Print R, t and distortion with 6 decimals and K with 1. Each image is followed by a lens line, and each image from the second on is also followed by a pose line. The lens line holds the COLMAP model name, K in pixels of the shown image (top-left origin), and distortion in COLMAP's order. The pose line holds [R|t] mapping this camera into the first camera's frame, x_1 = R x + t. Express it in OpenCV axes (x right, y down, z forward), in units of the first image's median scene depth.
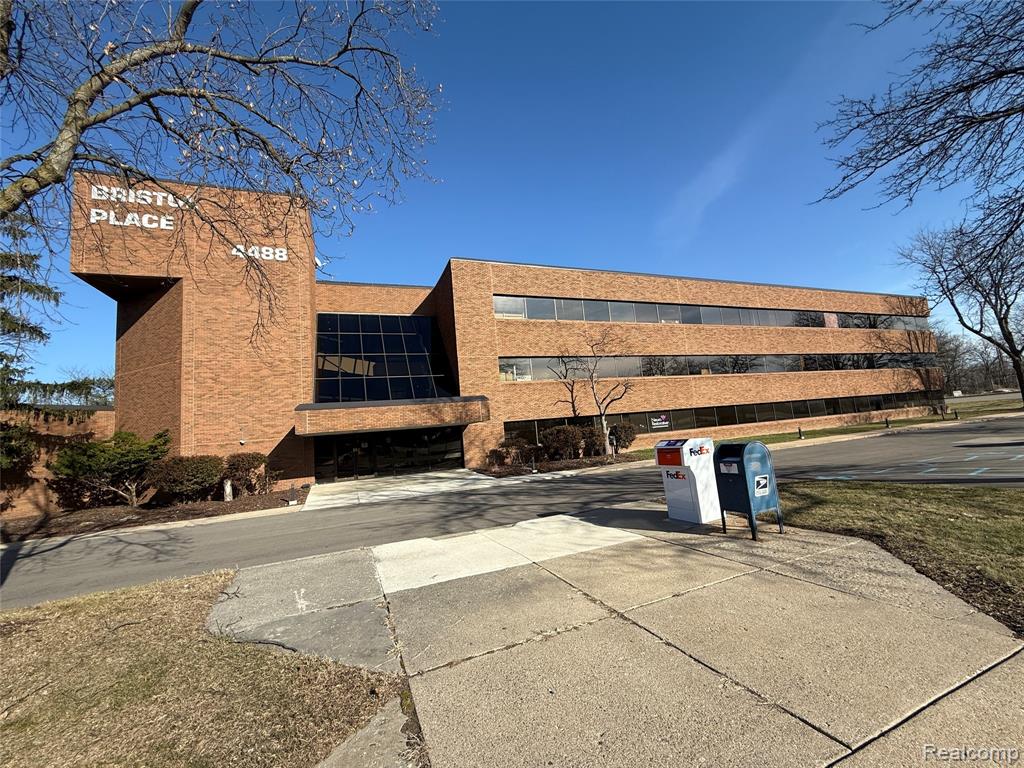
lens RADIAL K [[398.8, 0, 512.0], [0, 398.8, 384.0], [0, 0, 1]] dist [-0.002548, -0.000081]
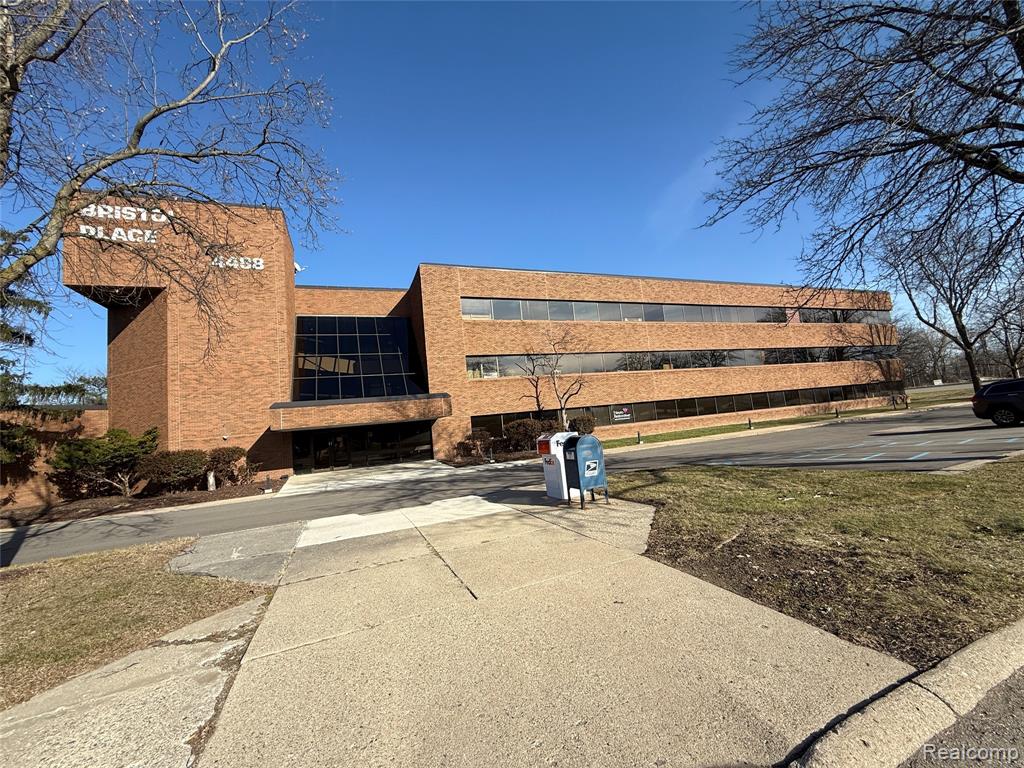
lens RADIAL K [[398.8, 0, 512.0], [0, 398.8, 384.0], [0, 0, 1]] dist [-0.002548, -0.000081]
pose [[0.999951, -0.009455, 0.002997, 0.092159], [0.009391, 0.999744, 0.020576, -0.013693], [-0.003191, -0.020547, 0.999784, -0.079893]]
